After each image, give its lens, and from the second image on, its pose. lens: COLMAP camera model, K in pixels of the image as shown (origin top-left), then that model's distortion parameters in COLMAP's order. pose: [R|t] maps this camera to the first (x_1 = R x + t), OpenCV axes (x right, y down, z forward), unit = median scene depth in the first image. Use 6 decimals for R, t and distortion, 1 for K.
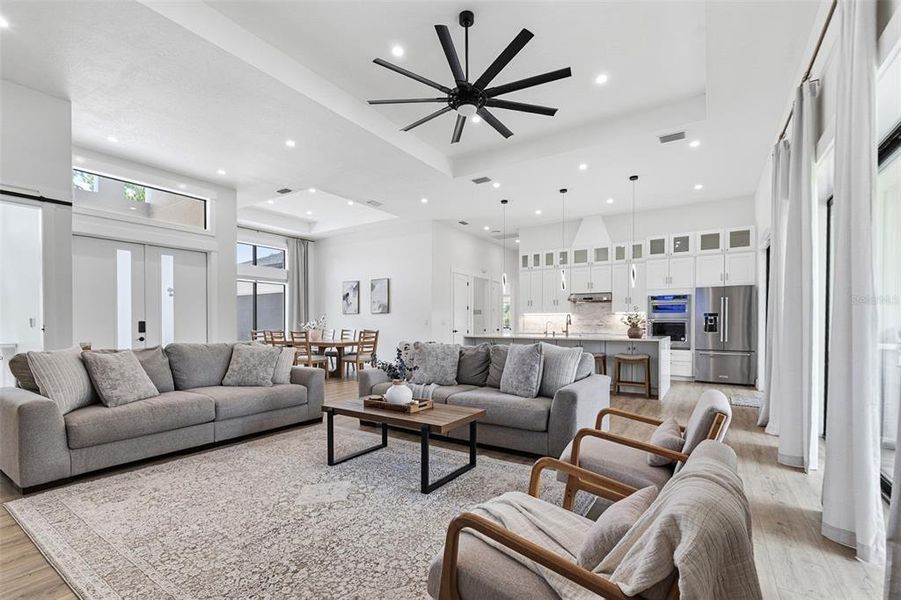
lens RADIAL K [[403.0, 0, 446.8], [0, 403.0, 332.6], [0, 0, 1]] dist [-0.003511, -0.000668]
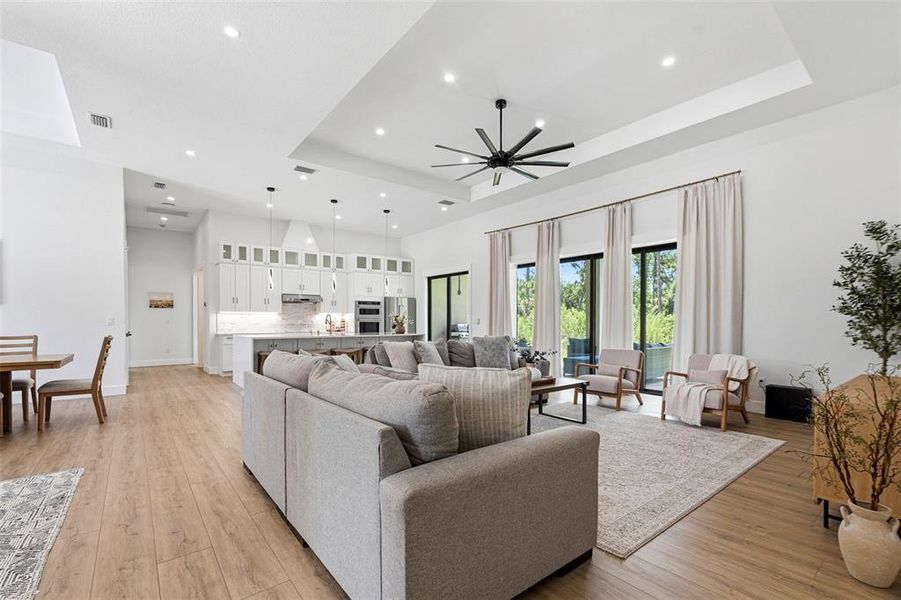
lens RADIAL K [[403.0, 0, 449.6], [0, 403.0, 321.6], [0, 0, 1]] dist [-0.001949, 0.000127]
pose [[0.314072, 0.004296, 0.949390, -0.526751], [0.024076, 0.999632, -0.012488, -0.004093], [-0.949094, 0.026780, 0.313853, 0.300748]]
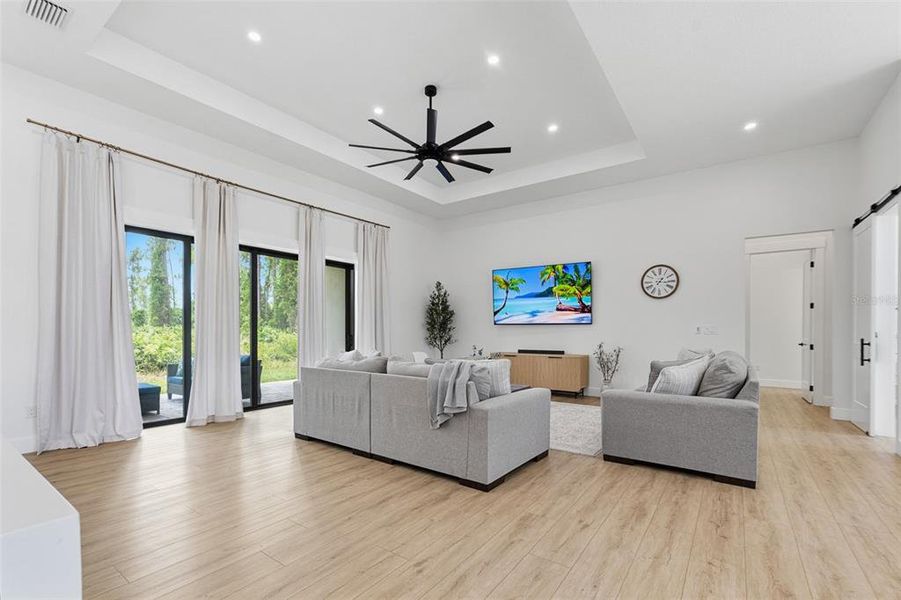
lens RADIAL K [[403.0, 0, 446.8], [0, 403.0, 332.6], [0, 0, 1]] dist [-0.003511, -0.000668]
pose [[-0.998974, 0.006264, 0.044858, -0.017458], [0.007639, 0.999504, 0.030562, -0.021639], [-0.044644, 0.030873, -0.998526, 0.913071]]
